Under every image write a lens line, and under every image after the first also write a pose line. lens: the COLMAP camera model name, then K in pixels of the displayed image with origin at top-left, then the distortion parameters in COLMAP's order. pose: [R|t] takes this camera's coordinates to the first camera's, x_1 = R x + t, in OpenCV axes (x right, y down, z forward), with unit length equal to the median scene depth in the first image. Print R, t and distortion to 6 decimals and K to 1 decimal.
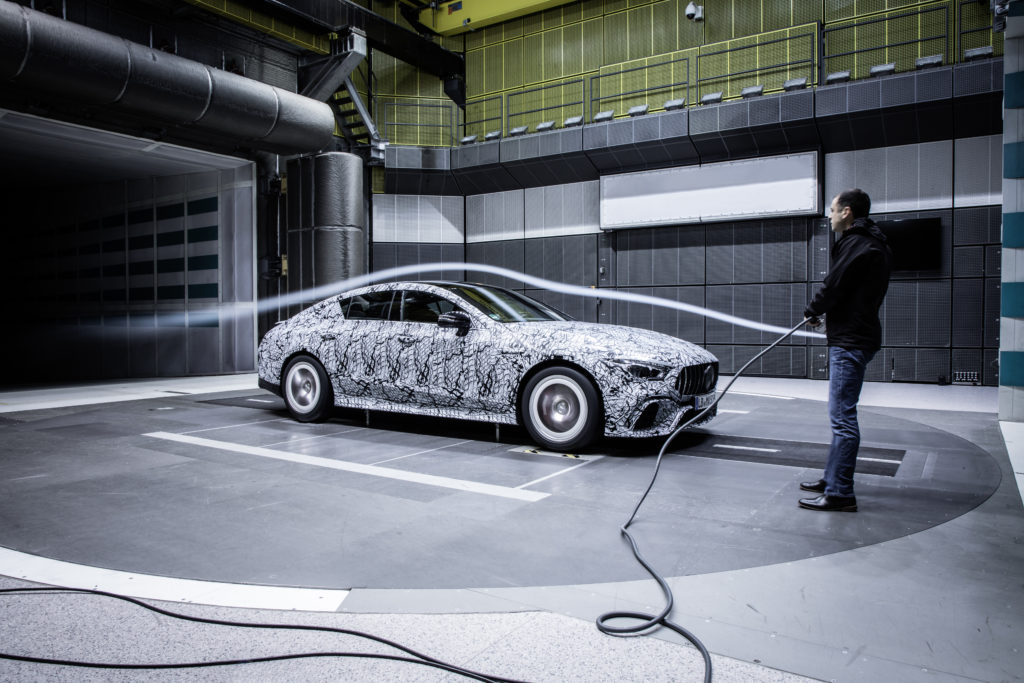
lens RADIAL K [[702.8, 0, 518.3], [0, 702.8, 343.3], [0, 0, 1]] dist [-0.050419, 0.008685]
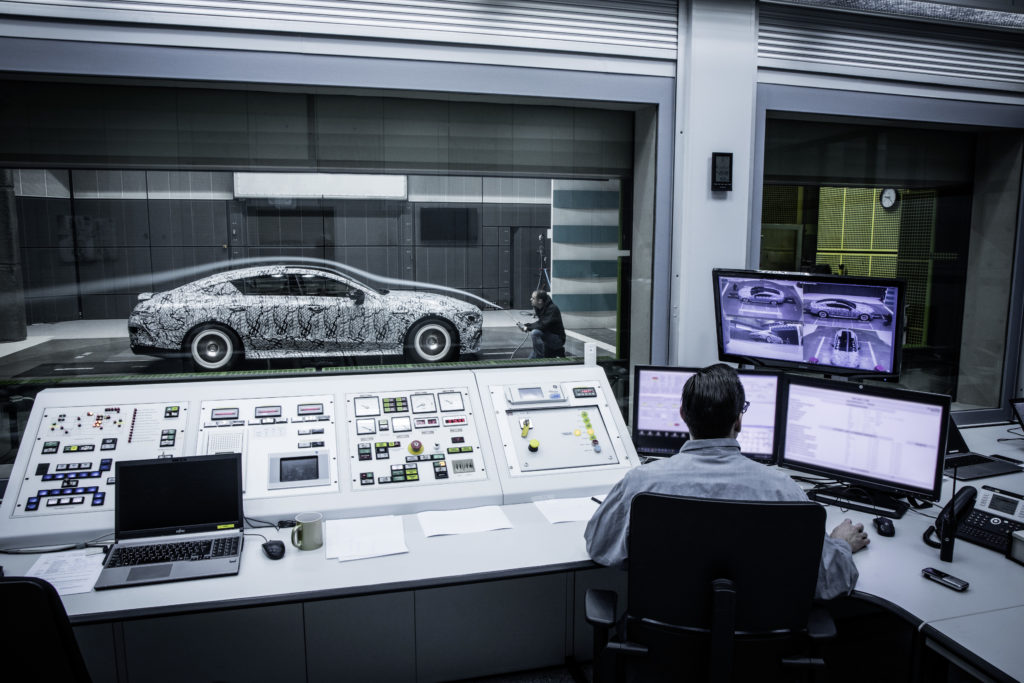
lens RADIAL K [[702.8, 0, 506.5], [0, 702.8, 339.4], [0, 0, 1]] dist [-0.050419, 0.008685]
pose [[0.678159, -0.094842, 0.728770, -1.038039], [0.021881, 0.993804, 0.108972, -0.099248], [-0.734589, -0.057954, 0.676032, -0.339865]]
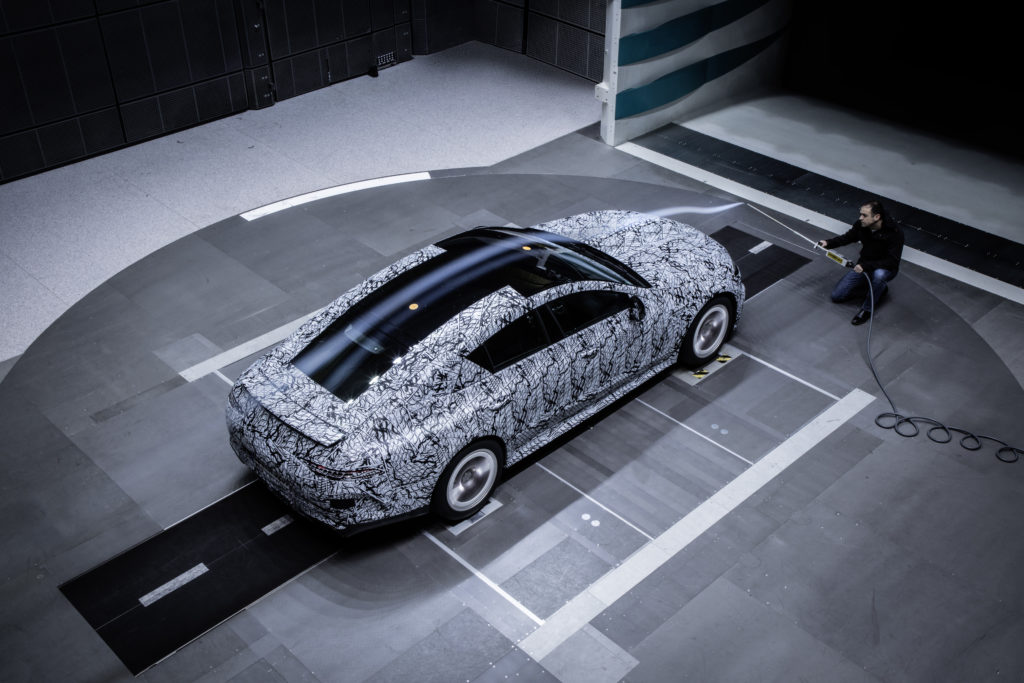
lens RADIAL K [[1108.0, 0, 515.1], [0, 1108.0, 340.9], [0, 0, 1]] dist [0.078473, 0.000000]
pose [[0.223780, -0.540305, 0.811167, -1.387146], [0.034699, 0.836163, 0.547382, -0.834299], [-0.974022, -0.094347, 0.205865, 0.849171]]
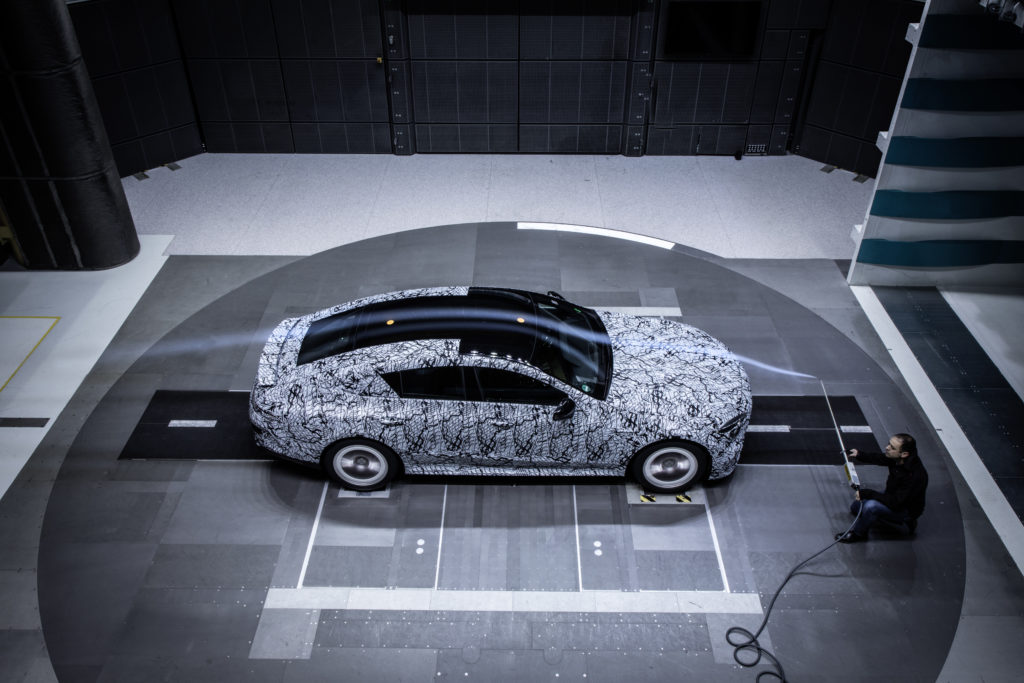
lens RADIAL K [[825.8, 0, 514.4], [0, 825.8, 341.5], [0, 0, 1]] dist [-0.026140, 0.015797]
pose [[0.843496, -0.312416, 0.436934, -0.664796], [0.013421, 0.825456, 0.564307, -0.820620], [-0.536969, -0.470126, 0.700461, 0.220462]]
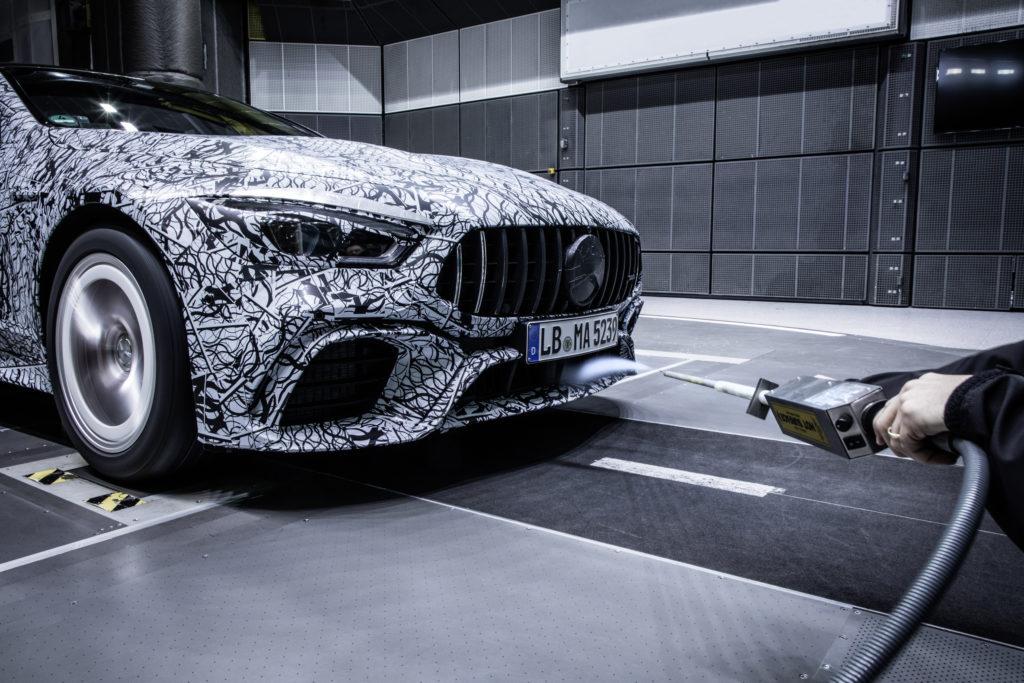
lens RADIAL K [[758.5, 0, 513.5], [0, 758.5, 342.0], [0, 0, 1]] dist [-0.021719, 0.012792]
pose [[0.999033, 0.009441, -0.042933, 0.242800], [-0.005574, 0.995989, 0.089305, 0.049146], [0.043604, -0.088979, 0.995079, 0.591462]]
